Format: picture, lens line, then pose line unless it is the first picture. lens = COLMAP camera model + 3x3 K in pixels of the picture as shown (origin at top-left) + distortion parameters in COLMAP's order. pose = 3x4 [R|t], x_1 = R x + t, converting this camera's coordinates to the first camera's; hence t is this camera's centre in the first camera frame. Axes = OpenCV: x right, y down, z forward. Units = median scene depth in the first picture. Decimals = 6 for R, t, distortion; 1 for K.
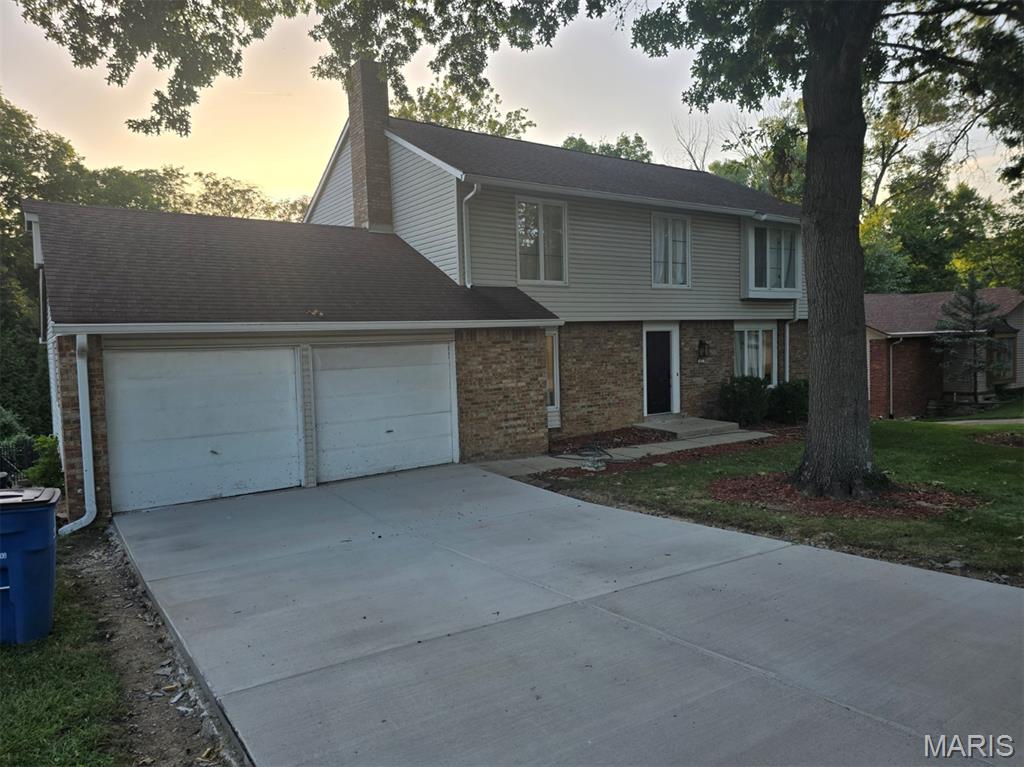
lens RADIAL K [[704.5, 0, 512.3], [0, 704.5, 392.3], [0, 0, 1]] dist [0.034950, -0.008530]
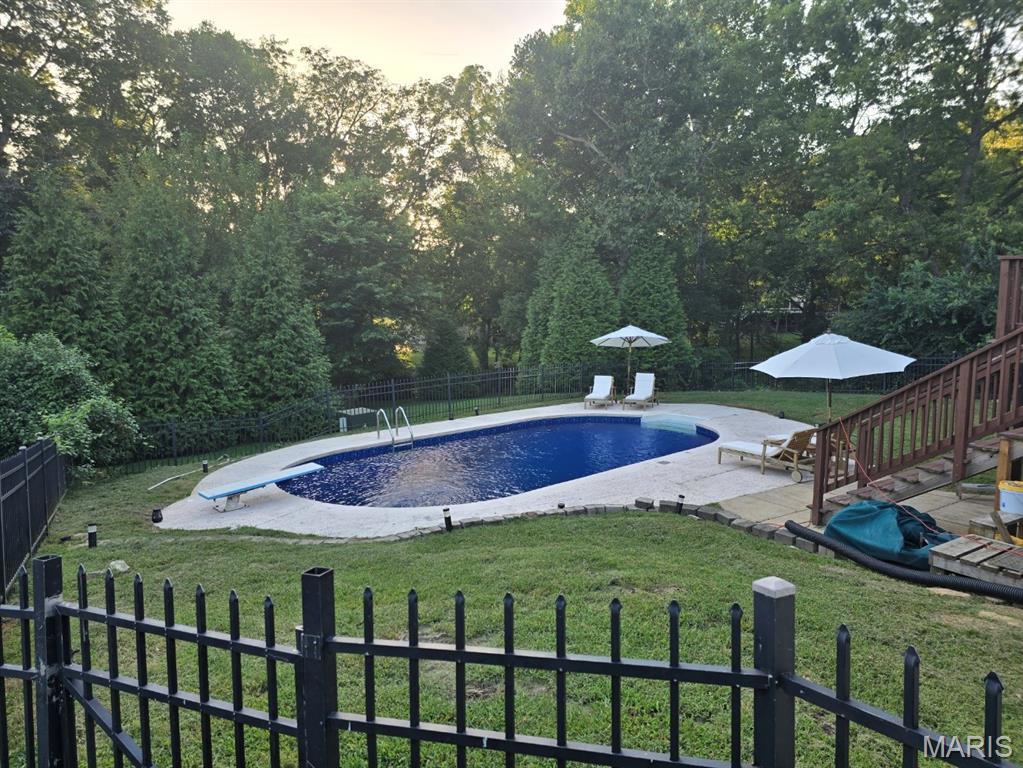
lens RADIAL K [[703.8, 0, 515.9], [0, 703.8, 379.9], [0, 0, 1]] dist [0.034950, -0.008530]
pose [[0.998574, 0.025056, -0.047134, -0.181103], [-0.023326, 0.999047, 0.036900, 0.010724], [0.048014, -0.035747, 0.998207, 0.253325]]
